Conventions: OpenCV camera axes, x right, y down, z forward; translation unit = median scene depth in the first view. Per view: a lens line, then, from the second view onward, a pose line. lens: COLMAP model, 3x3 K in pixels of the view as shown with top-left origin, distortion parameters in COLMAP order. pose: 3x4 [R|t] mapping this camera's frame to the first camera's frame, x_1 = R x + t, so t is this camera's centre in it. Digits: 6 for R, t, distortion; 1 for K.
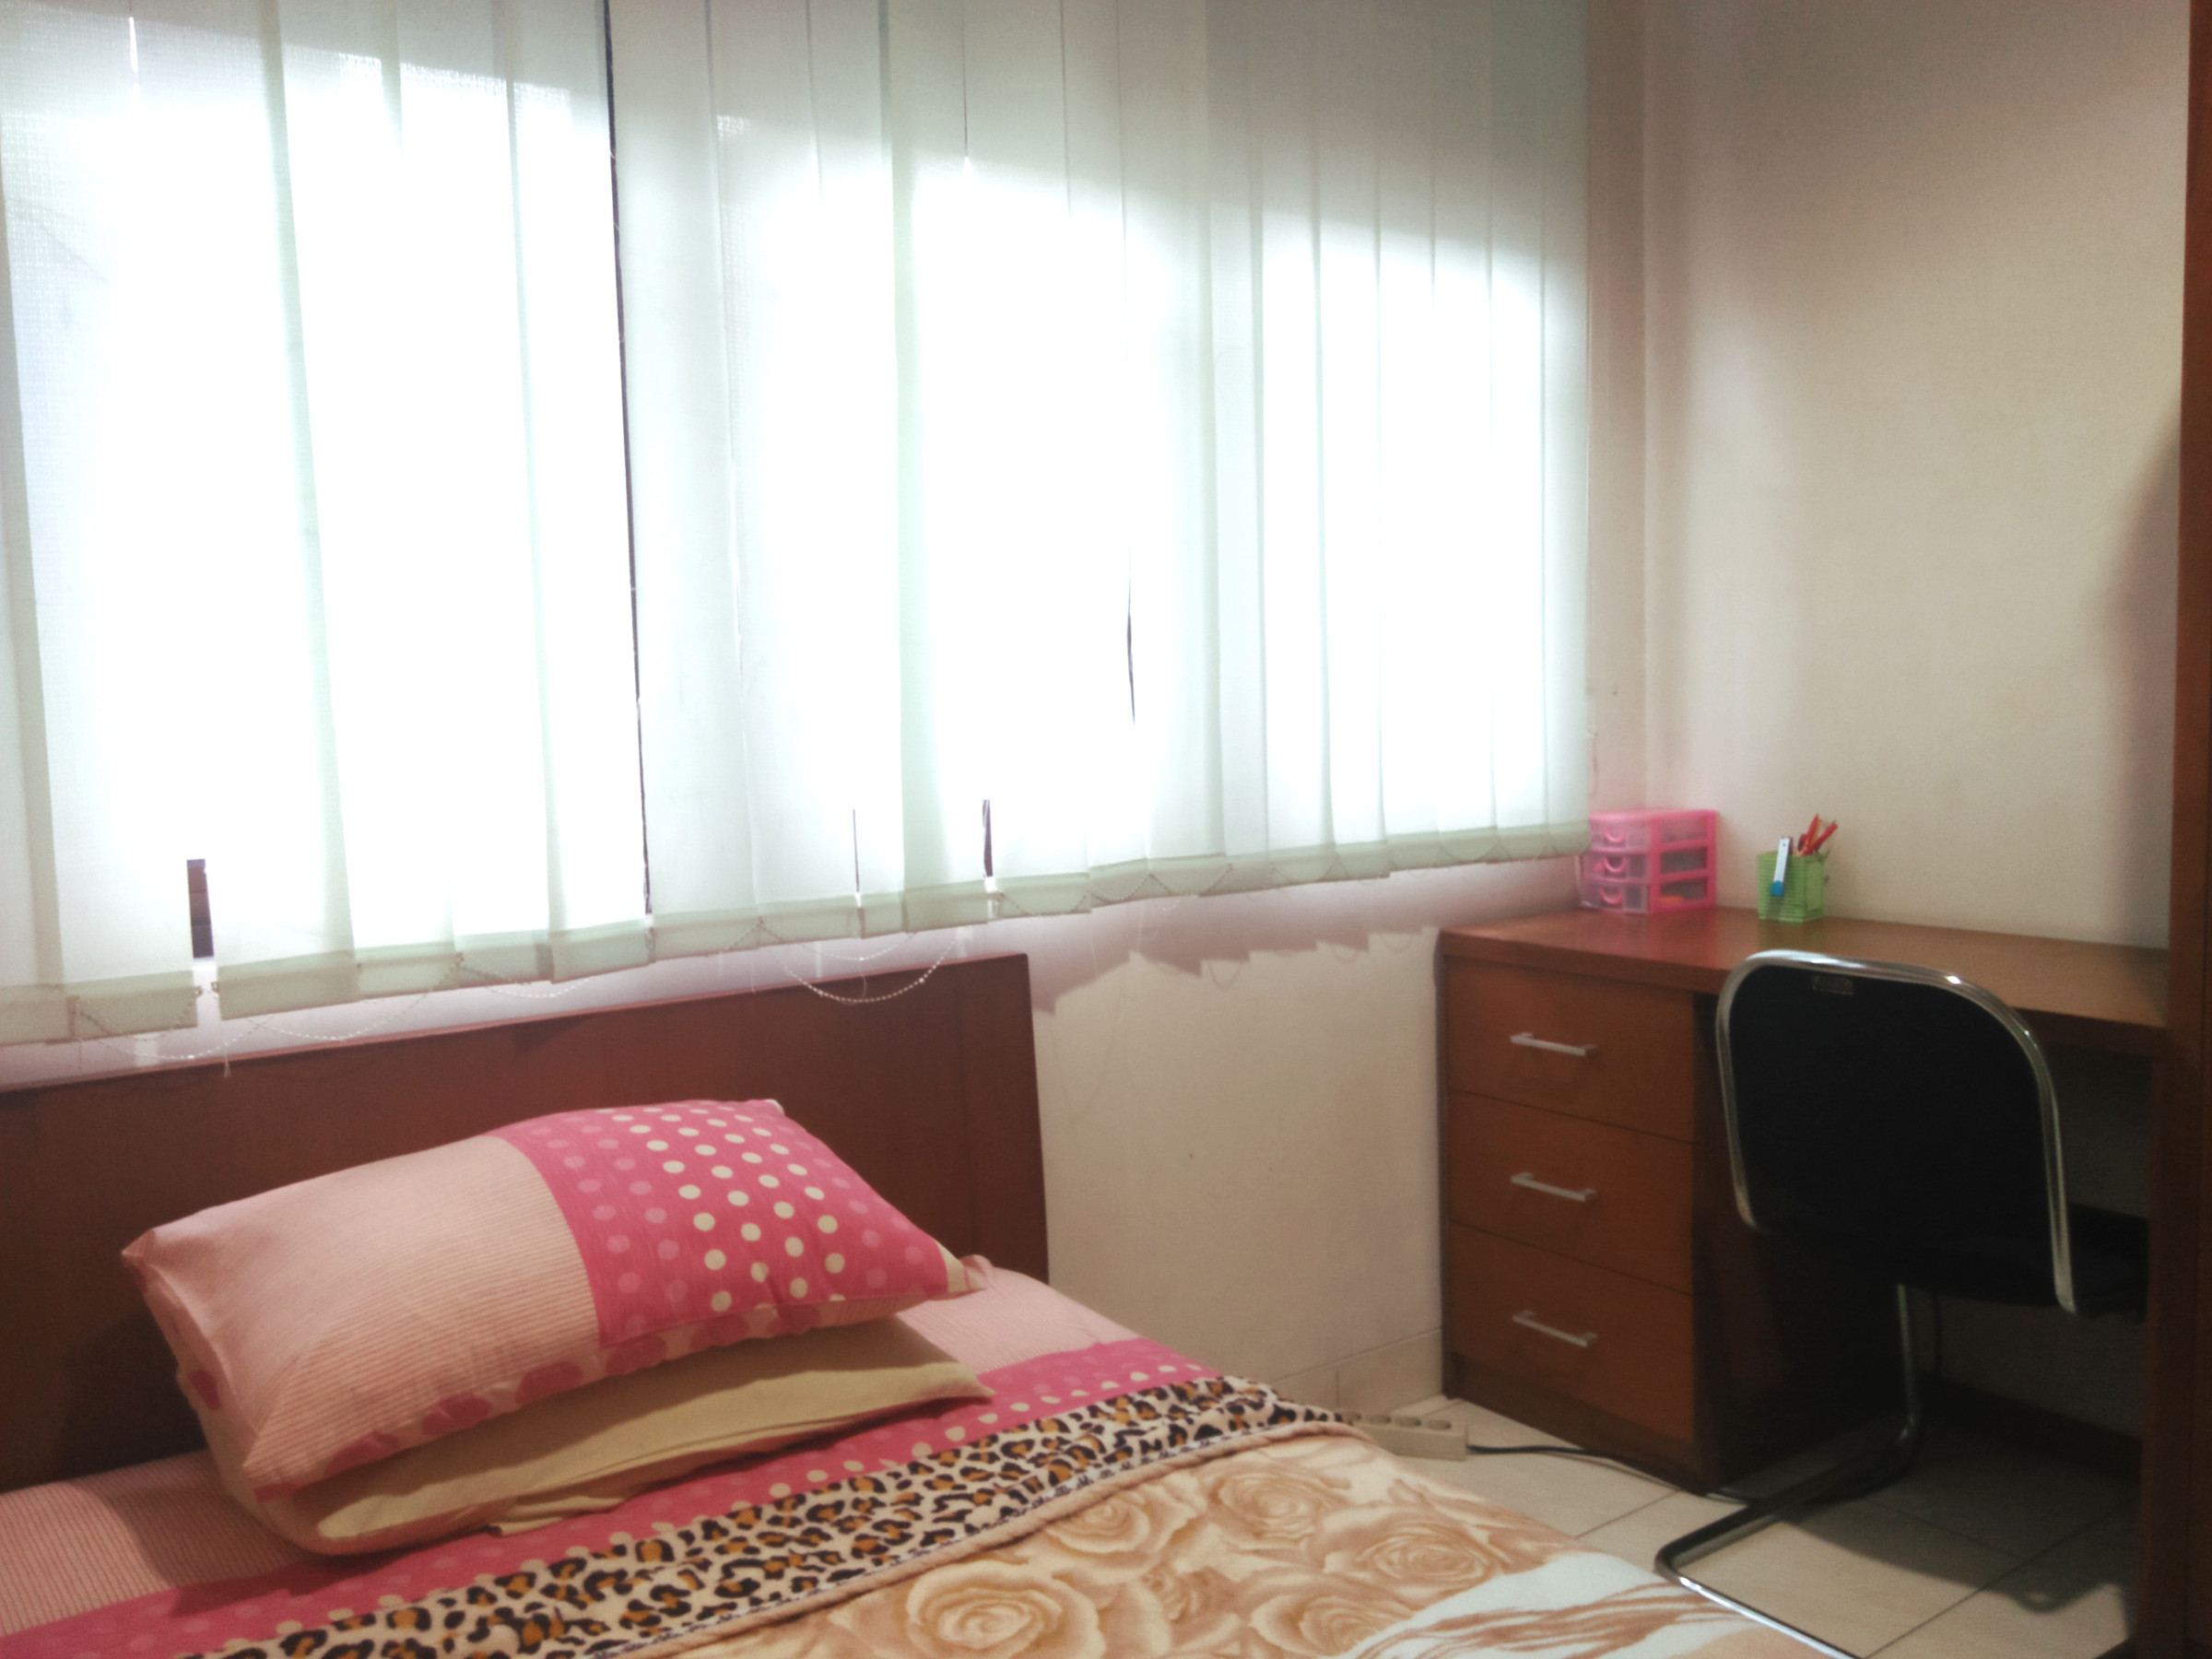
lens RADIAL K [[1746.3, 0, 1106.0], [0, 1746.3, 829.5], [0, 0, 1]] dist [0.100457, -0.170682]
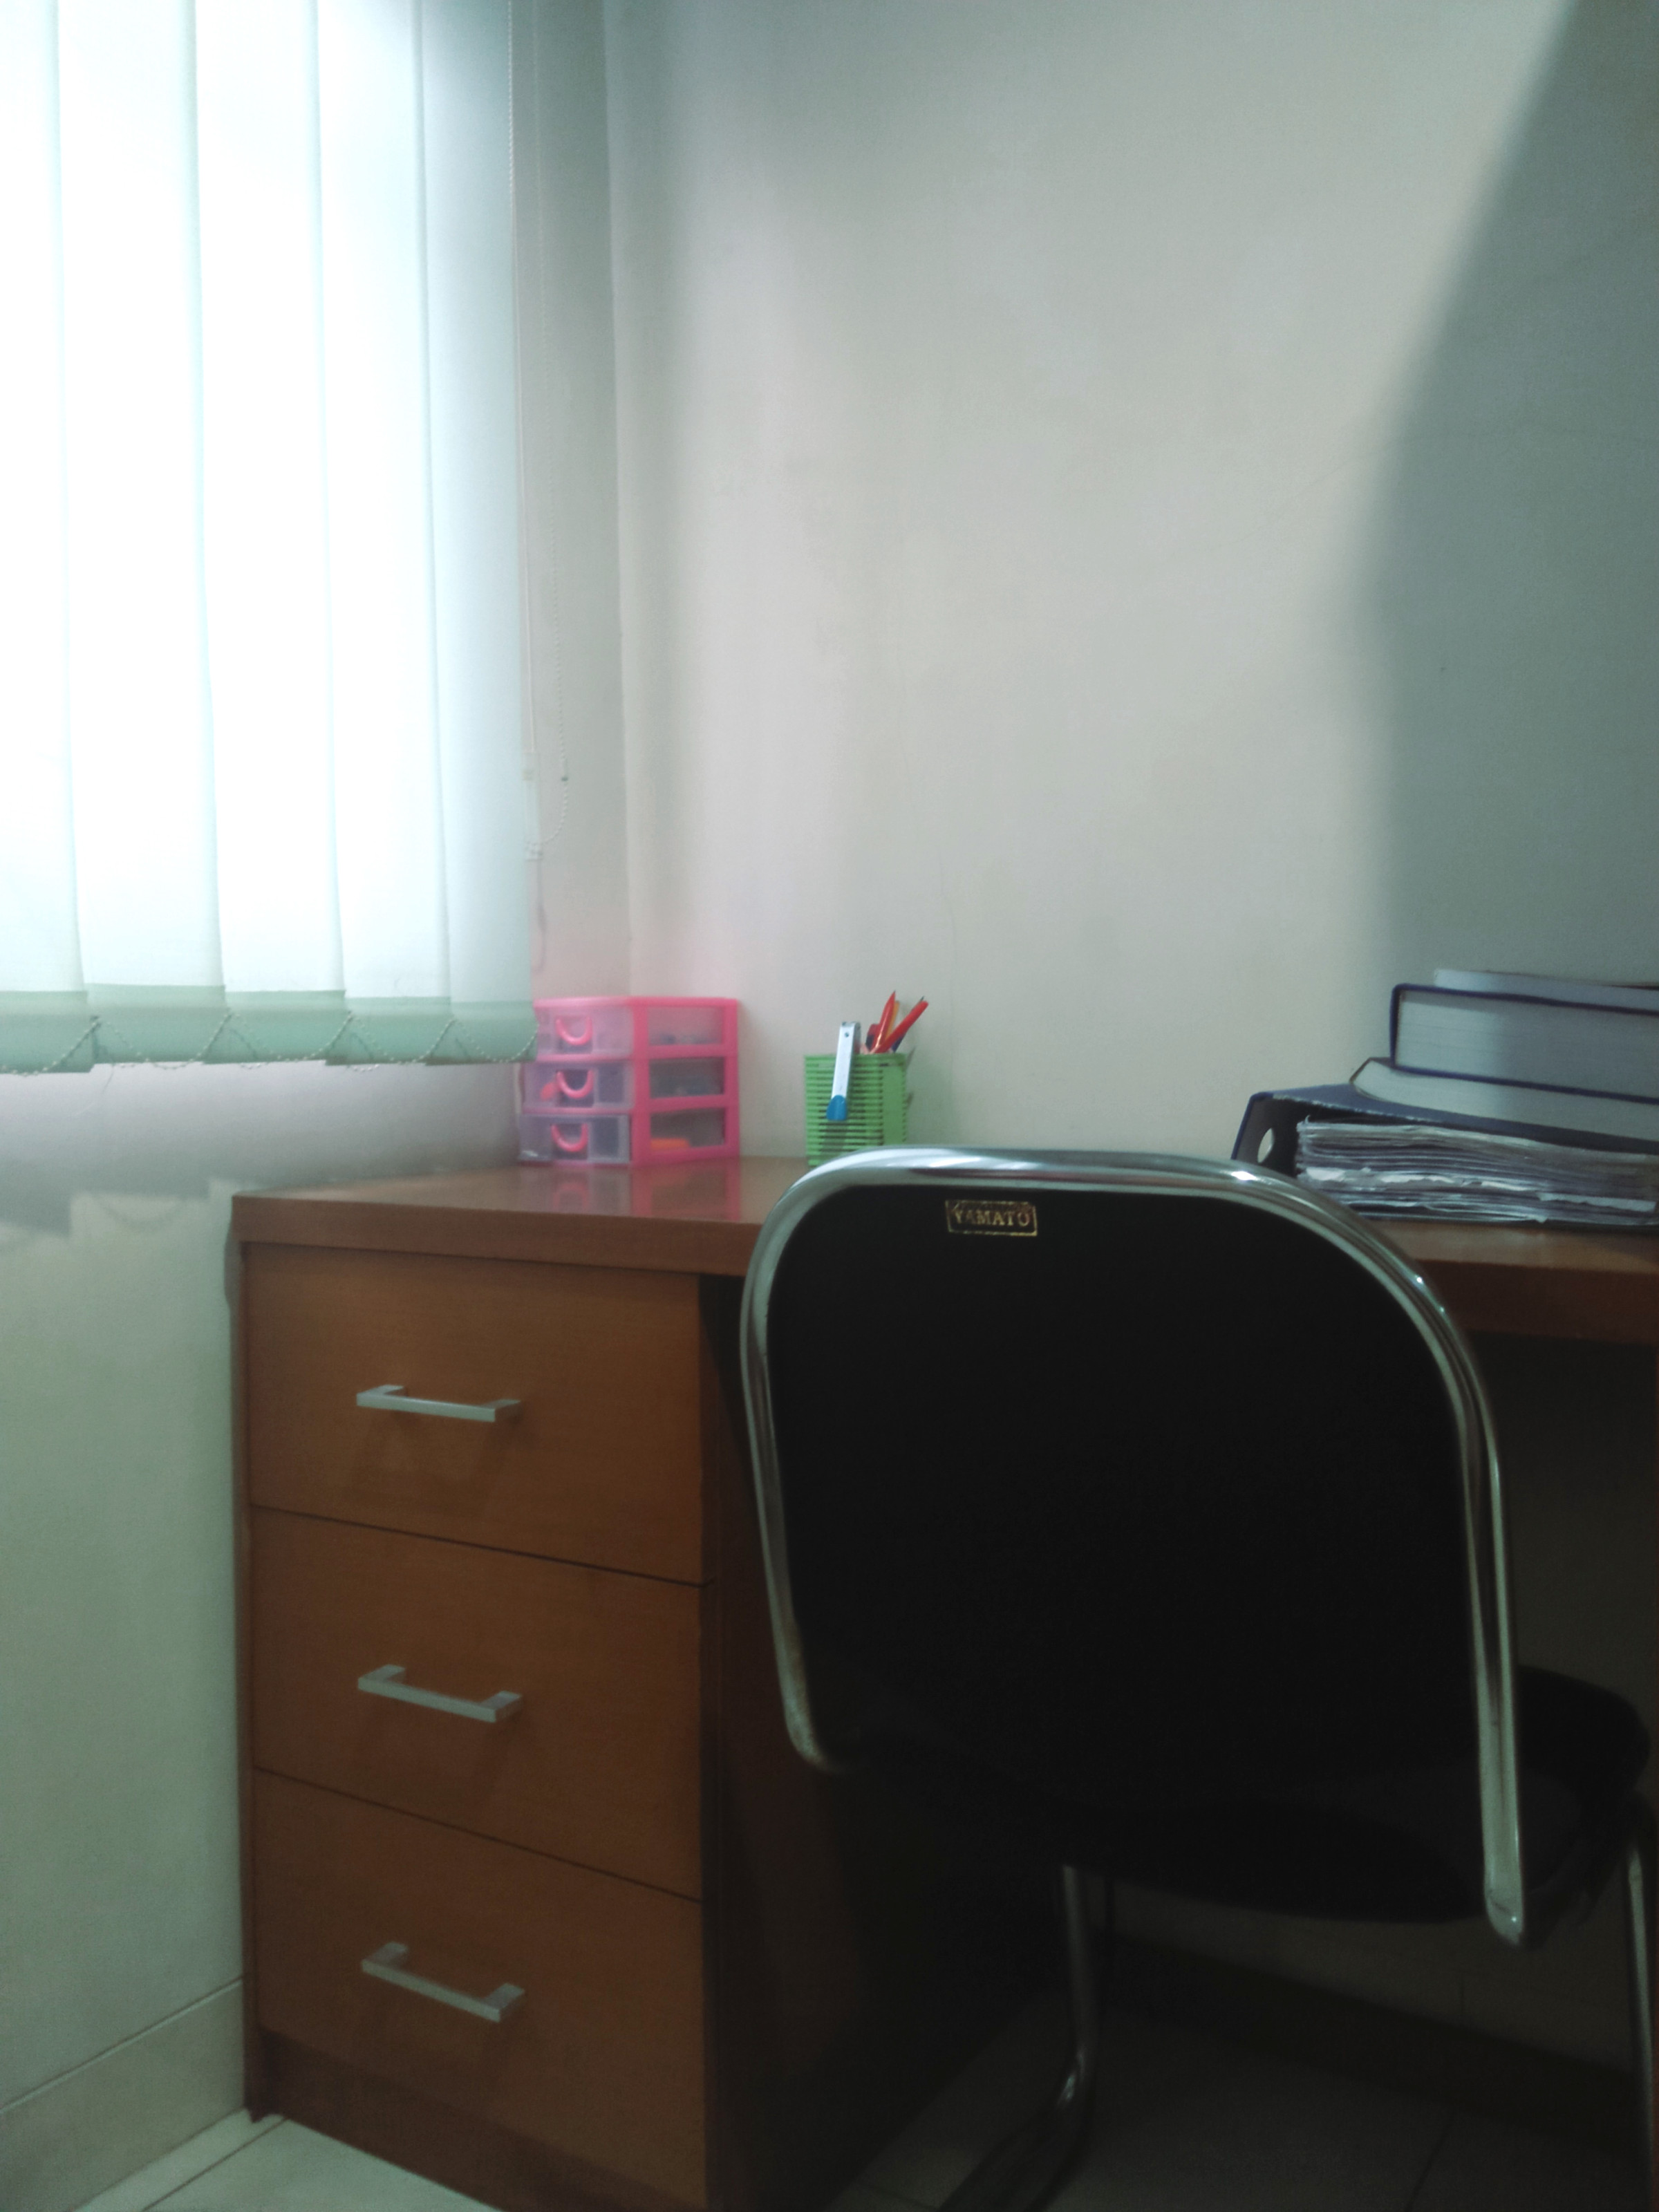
lens RADIAL K [[1749.5, 0, 829.5], [0, 1749.5, 1106.0], [0, 0, 1]] dist [0.063140, -0.047498]
pose [[0.927769, 0.001384, 0.373153, 0.158338], [0.018523, 0.998590, -0.049756, 0.059881], [-0.372696, 0.053074, 0.926435, 0.454590]]
